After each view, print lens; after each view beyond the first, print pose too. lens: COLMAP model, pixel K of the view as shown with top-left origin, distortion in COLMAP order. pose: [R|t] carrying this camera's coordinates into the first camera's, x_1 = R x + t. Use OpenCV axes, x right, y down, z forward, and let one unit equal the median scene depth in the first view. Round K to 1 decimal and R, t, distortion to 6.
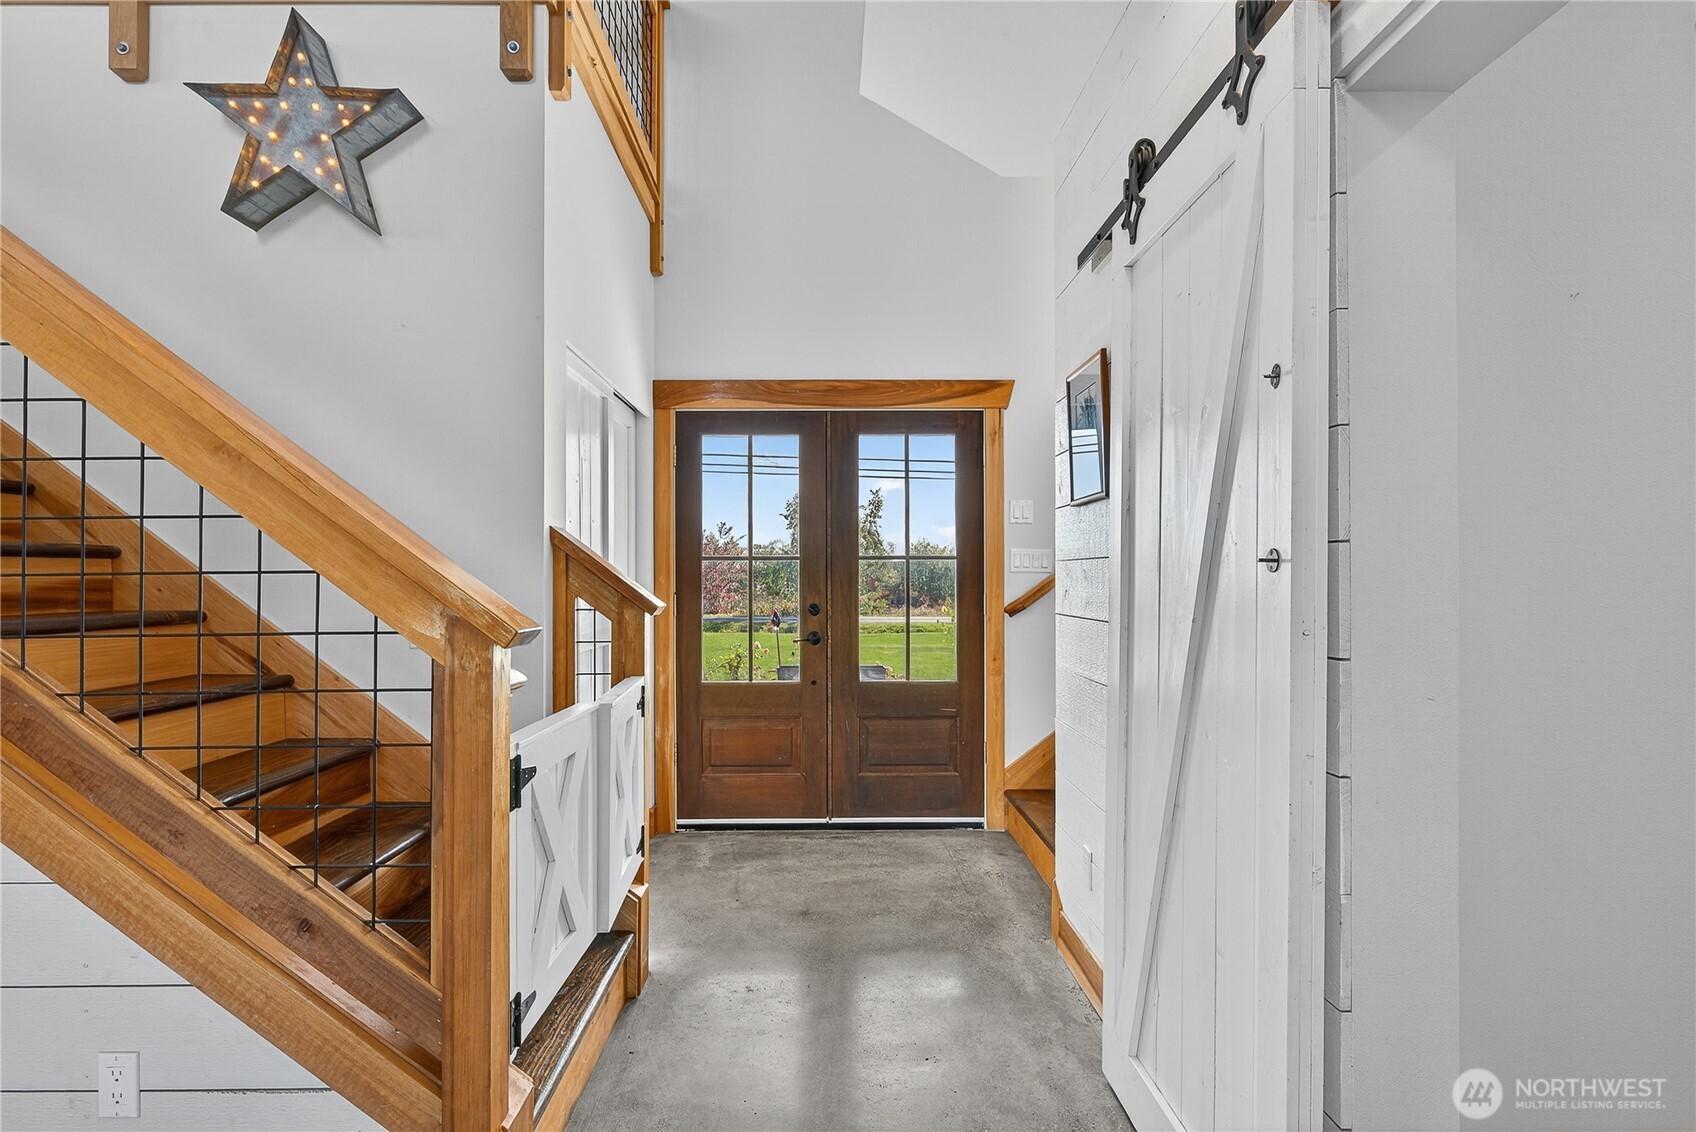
lens RADIAL K [[861.9, 0, 849.7], [0, 861.9, 575.6], [0, 0, 1]] dist [0.000989, 0.001954]
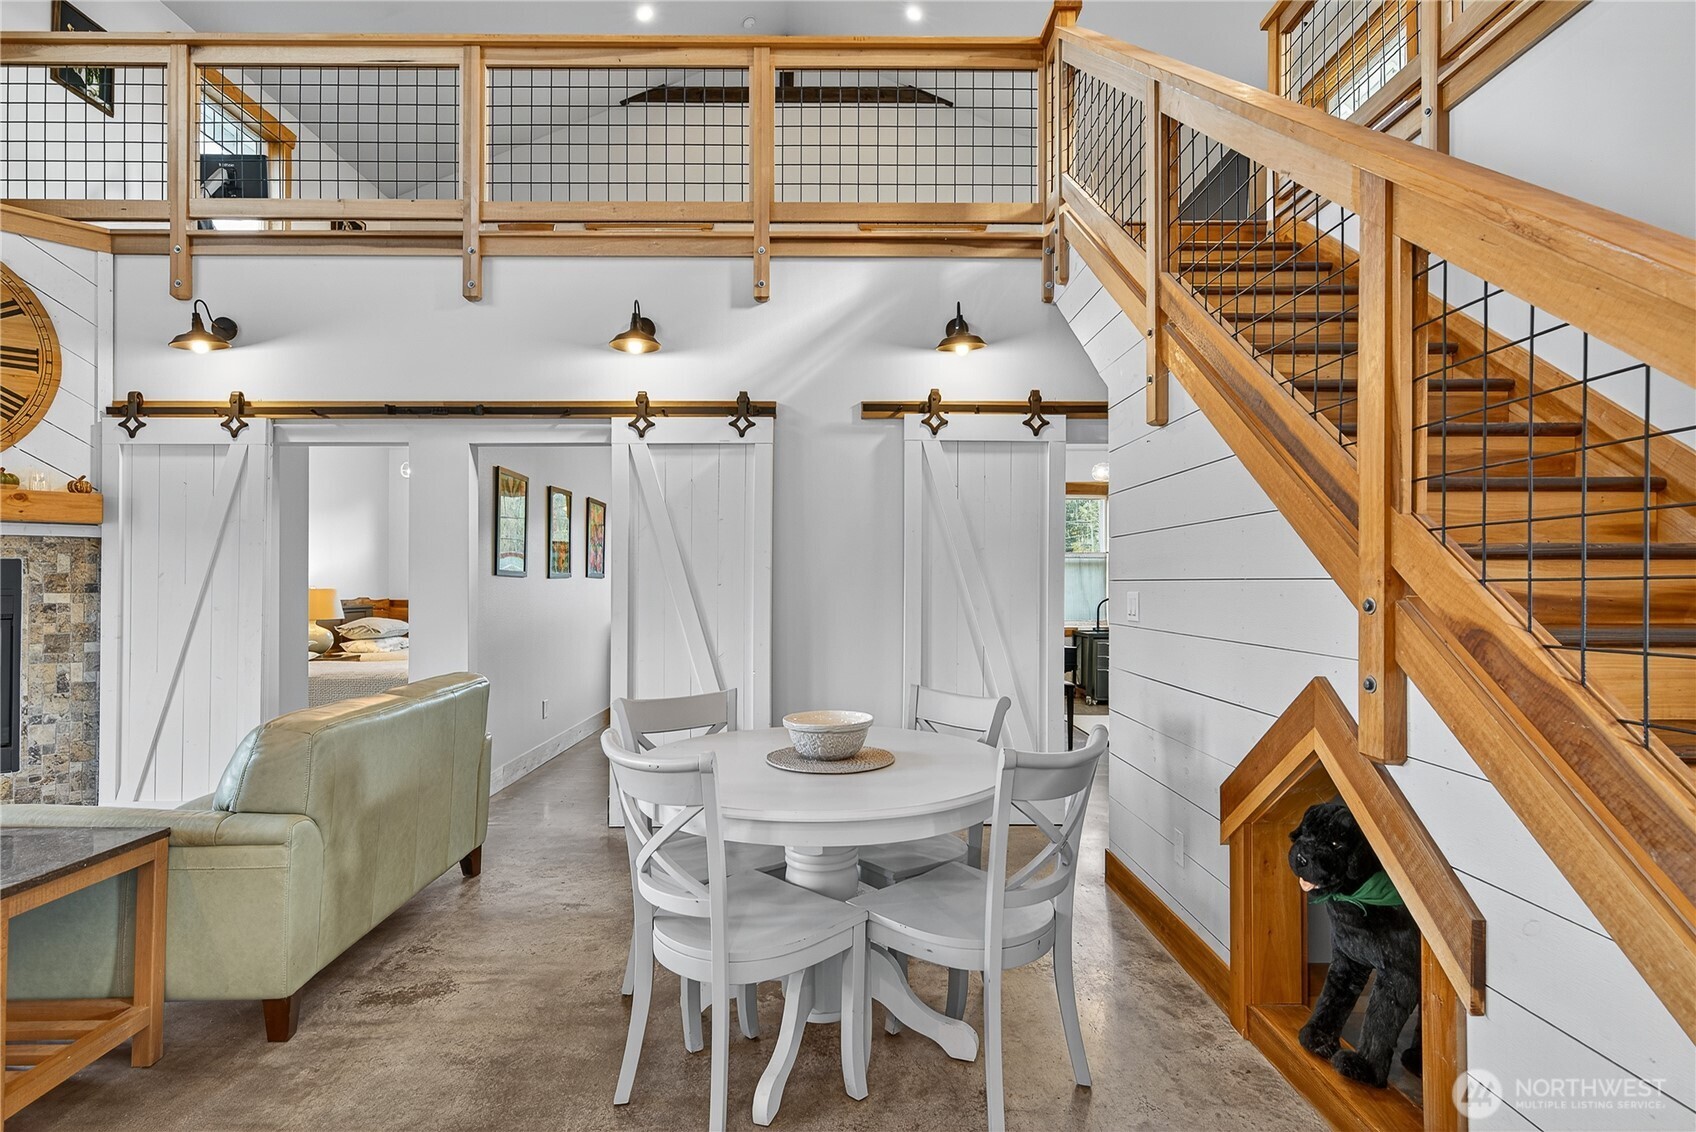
lens RADIAL K [[861.9, 0, 839.1], [0, 861.9, 580.6], [0, 0, 1]] dist [0.000989, 0.001954]
pose [[-0.013297, -0.003073, -0.999907, -0.037482], [0.002672, 0.999992, -0.003108, 0.001089], [0.999908, -0.002713, -0.013289, 0.155078]]
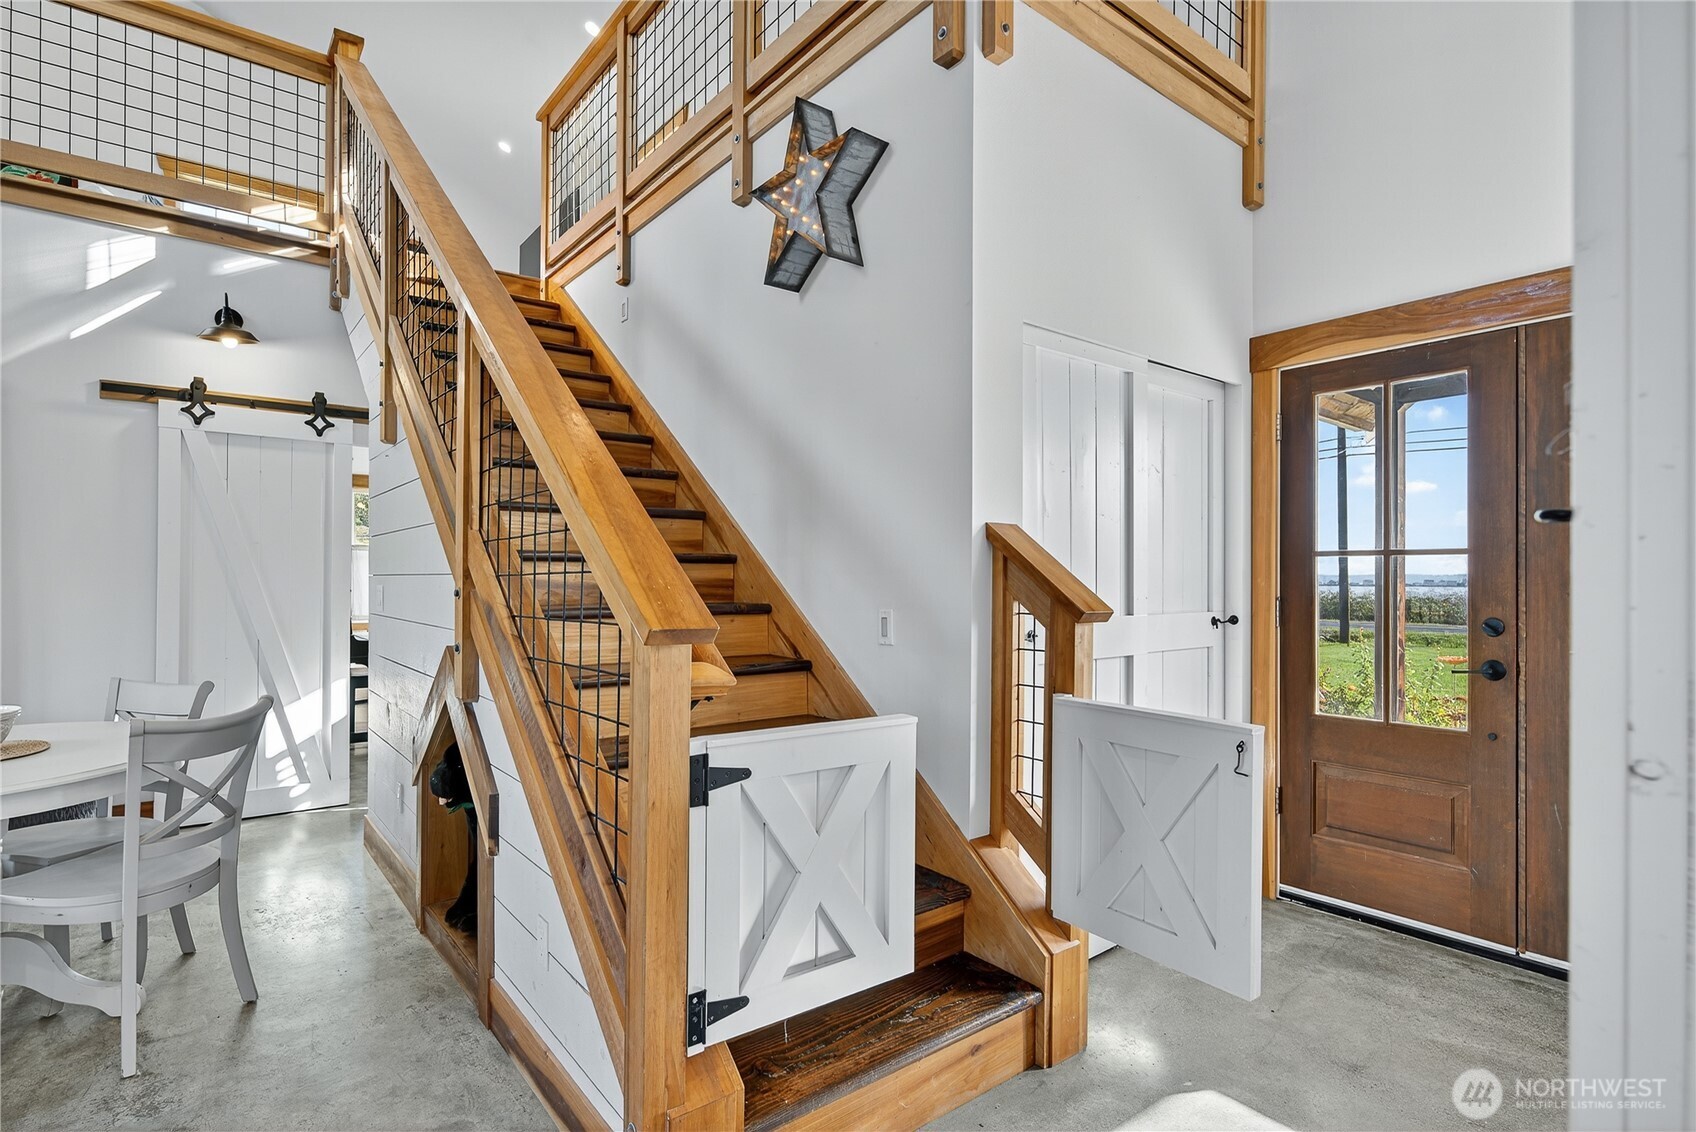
lens RADIAL K [[861.9, 0, 847.1], [0, 861.9, 573.4], [0, 0, 1]] dist [0.000989, 0.001954]
pose [[0.595149, -0.003786, -0.803606, 0.330286], [0.000038, 0.999989, -0.004684, 0.001534], [0.803615, 0.002757, 0.595143, 0.338663]]
